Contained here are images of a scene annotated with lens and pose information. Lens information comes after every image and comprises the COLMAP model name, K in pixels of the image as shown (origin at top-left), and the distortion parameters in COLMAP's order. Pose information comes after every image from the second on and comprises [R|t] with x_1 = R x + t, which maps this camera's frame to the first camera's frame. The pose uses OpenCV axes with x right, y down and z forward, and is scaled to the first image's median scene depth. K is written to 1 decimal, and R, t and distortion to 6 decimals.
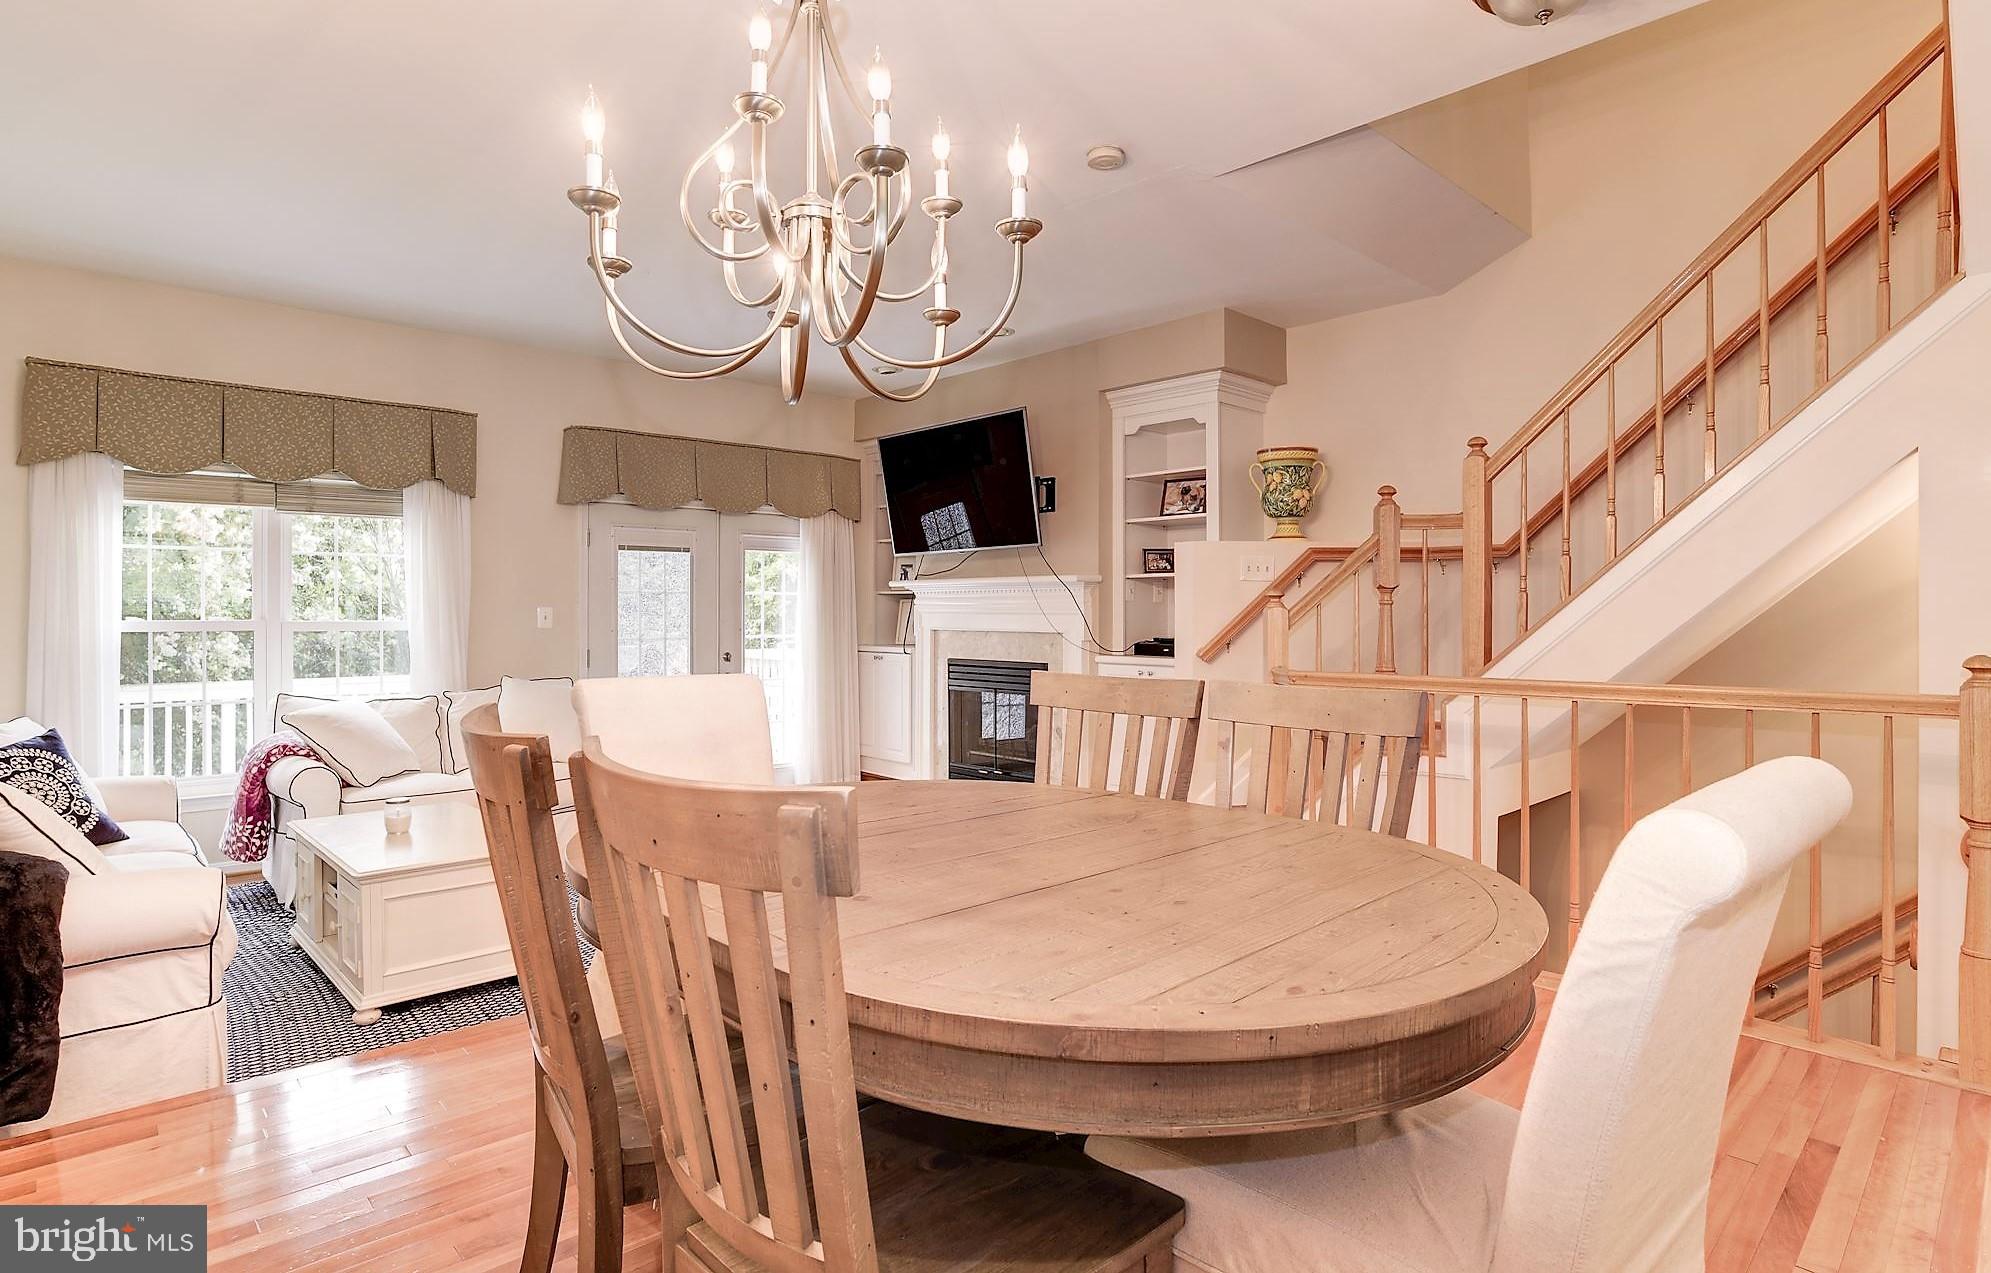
lens RADIAL K [[1066.8, 0, 995.5], [0, 1066.8, 636.5], [0, 0, 1]] dist [-0.031762, 0.017804]
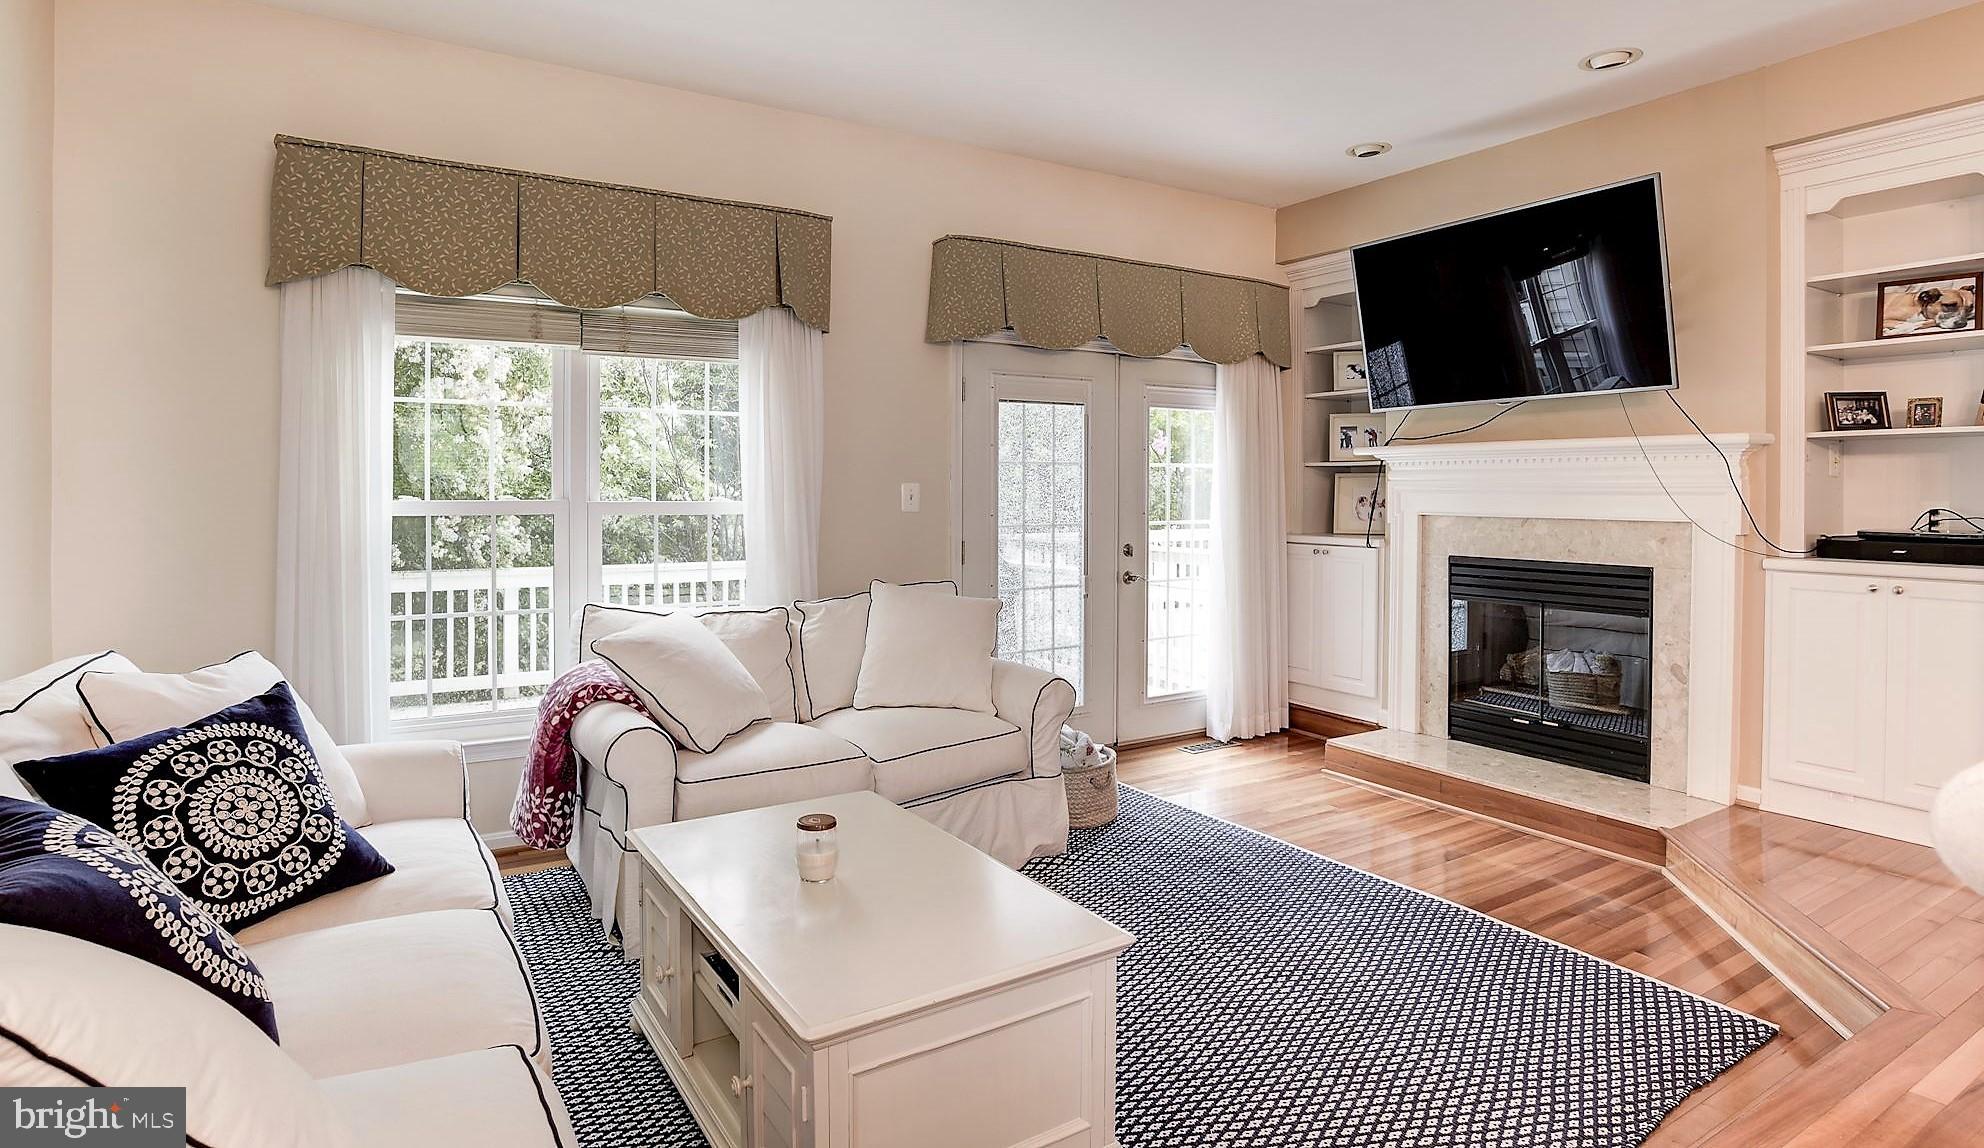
lens RADIAL K [[1058.8, 0, 993.6], [0, 1058.8, 512.4], [0, 0, 1]] dist [-0.029183, 0.000272]
pose [[0.982182, 0.005672, -0.187845, -0.255657], [-0.006108, 0.999980, -0.001743, -0.008983], [0.187831, 0.002859, 0.982197, 0.328287]]
